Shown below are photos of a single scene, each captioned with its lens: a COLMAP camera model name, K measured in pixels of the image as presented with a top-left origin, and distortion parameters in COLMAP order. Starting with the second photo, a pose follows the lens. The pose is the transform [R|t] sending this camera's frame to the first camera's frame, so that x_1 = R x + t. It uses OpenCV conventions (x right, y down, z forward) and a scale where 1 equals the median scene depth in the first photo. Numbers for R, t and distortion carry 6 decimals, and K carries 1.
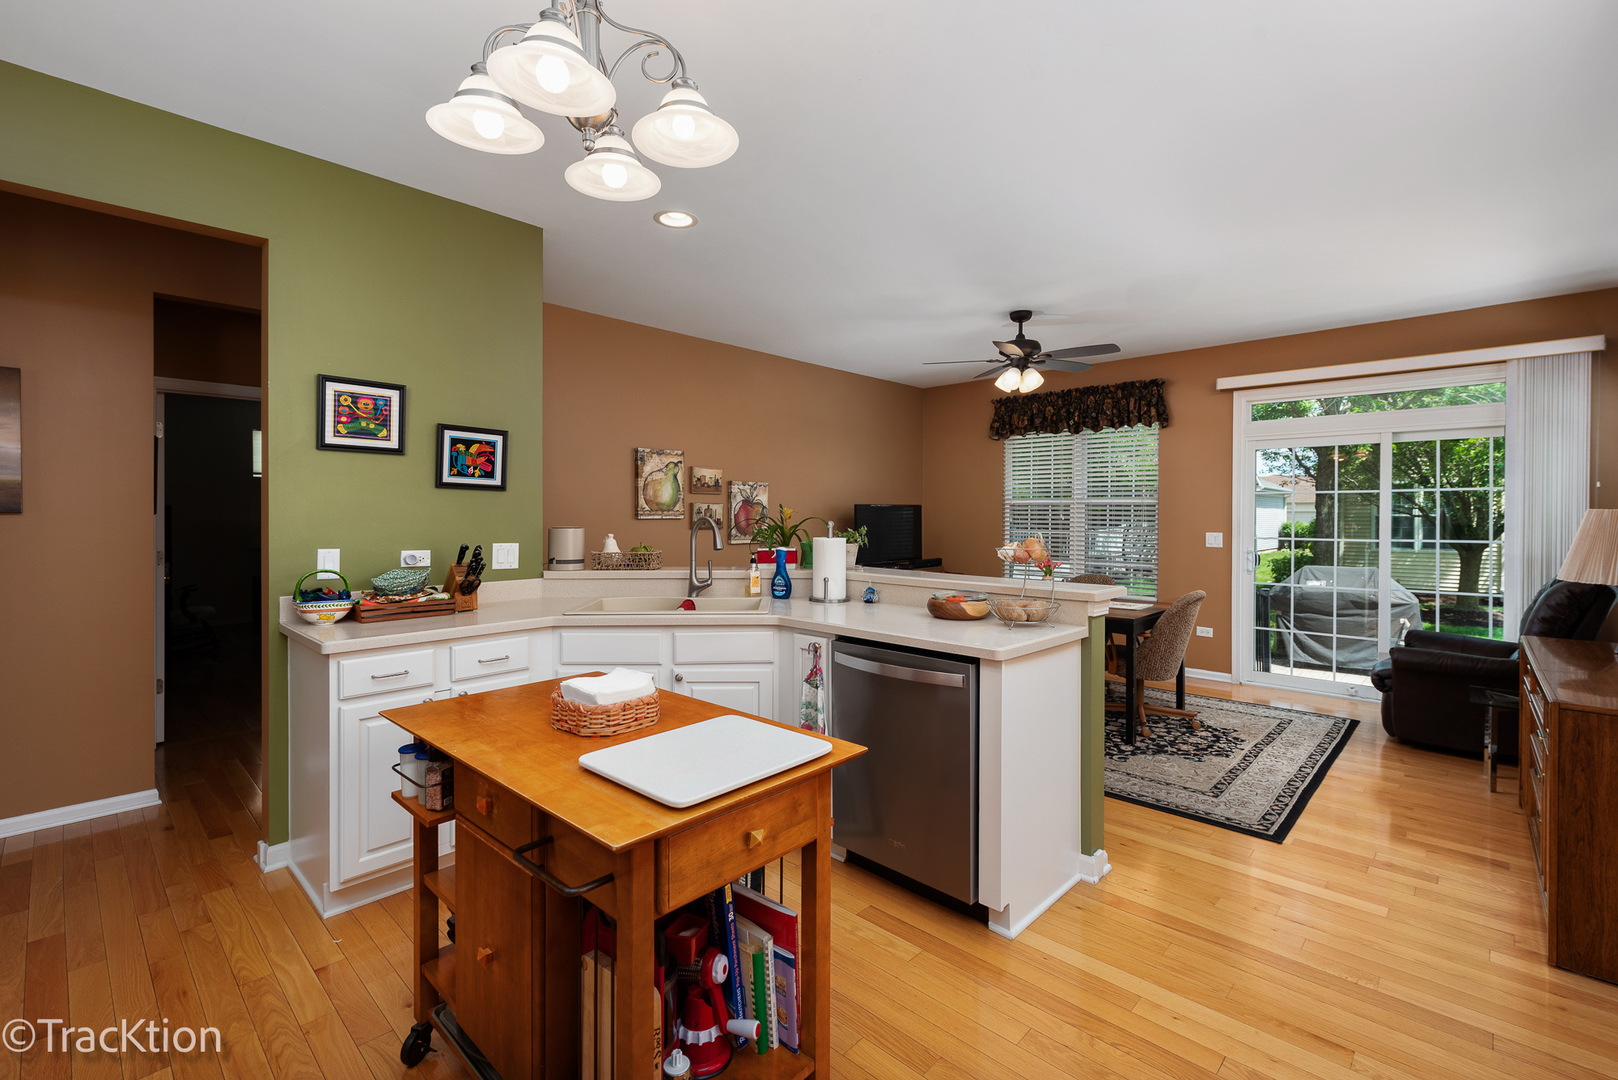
lens RADIAL K [[708.6, 0, 813.8], [0, 708.6, 513.9], [0, 0, 1]] dist [-0.000511, -0.000383]
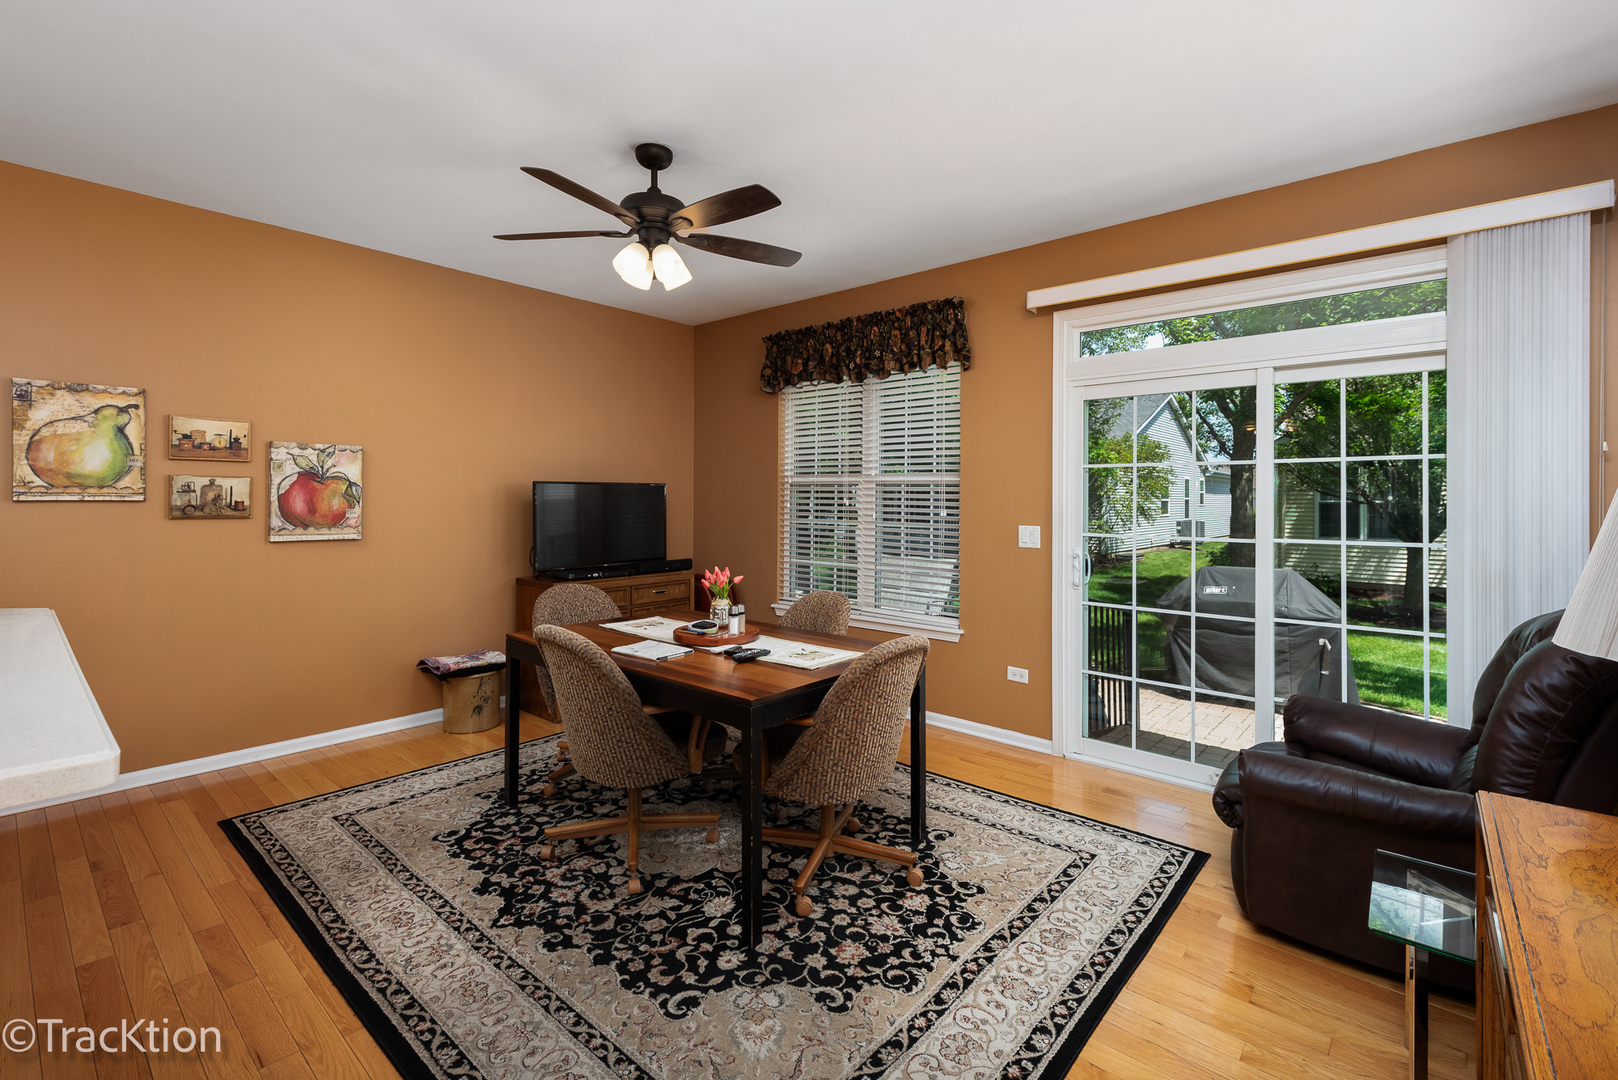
lens RADIAL K [[715.2, 0, 811.2], [0, 715.2, 498.7], [0, 0, 1]] dist [-0.000884, 0.000157]
pose [[0.998887, 0.007101, 0.046632, 0.436054], [-0.007296, 0.999965, 0.004021, -0.001925], [-0.046602, -0.004356, 0.998904, 0.449029]]
